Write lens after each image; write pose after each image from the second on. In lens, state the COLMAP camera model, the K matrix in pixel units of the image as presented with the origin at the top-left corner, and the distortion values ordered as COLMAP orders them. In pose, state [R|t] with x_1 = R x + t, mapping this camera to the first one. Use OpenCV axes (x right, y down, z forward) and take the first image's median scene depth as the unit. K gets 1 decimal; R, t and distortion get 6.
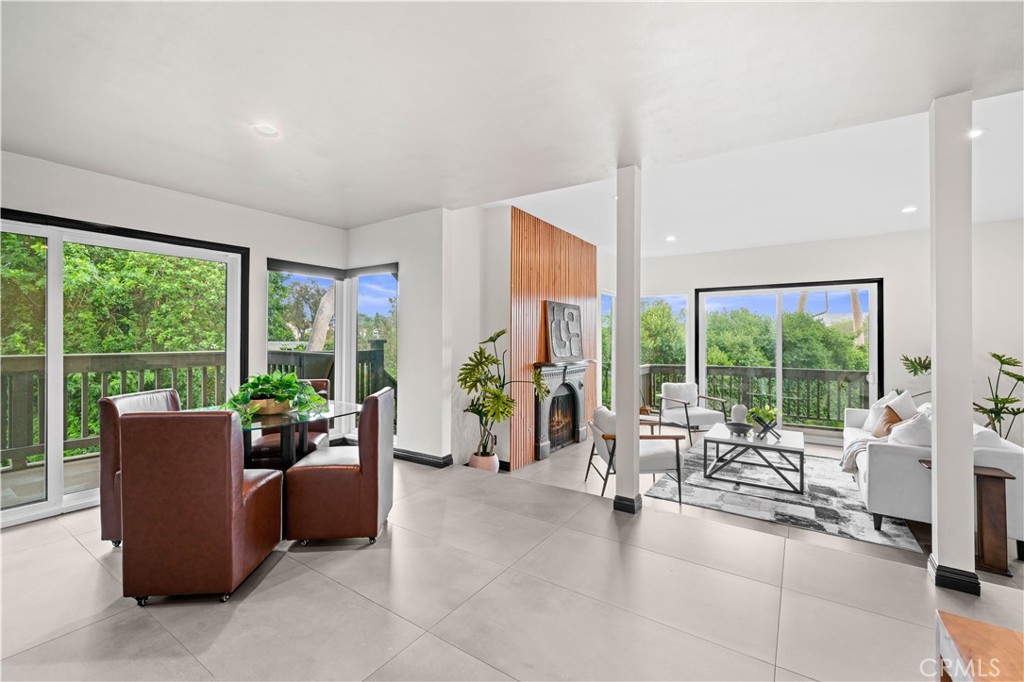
lens RADIAL K [[427.3, 0, 512.0], [0, 427.3, 341.0], [0, 0, 1]] dist [0.001232, 0.000085]
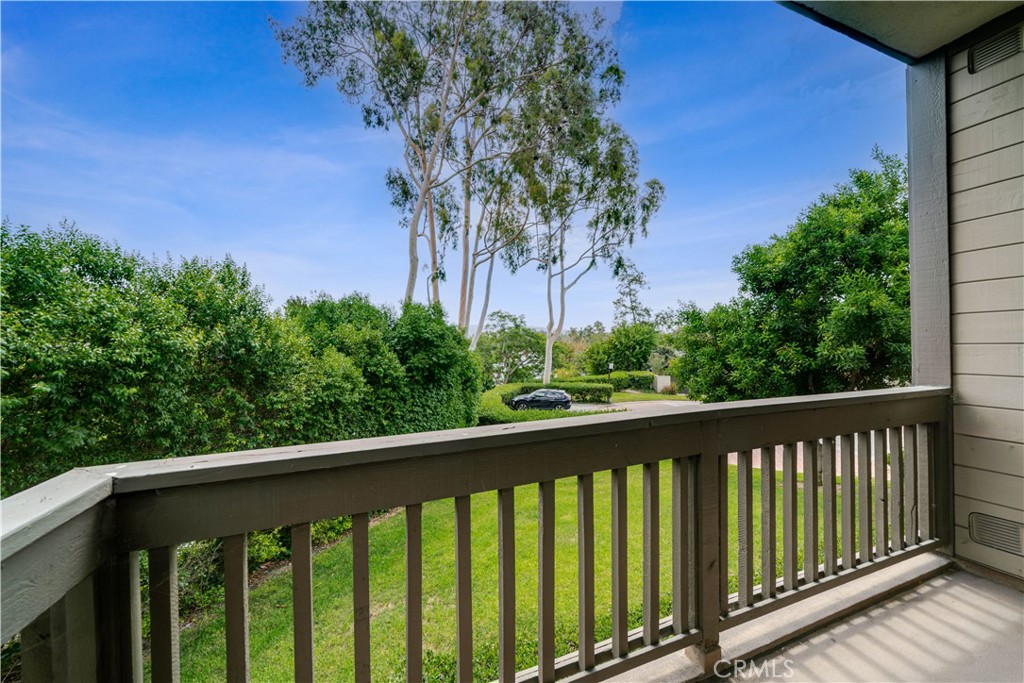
lens RADIAL K [[393.0, 0, 512.0], [0, 393.0, 341.5], [0, 0, 1]] dist [-0.021536, -0.000059]
pose [[0.563631, -0.001787, 0.826024, 0.168182], [0.017023, 0.999810, -0.009452, 0.015601], [-0.825851, 0.019389, 0.563555, 0.488923]]
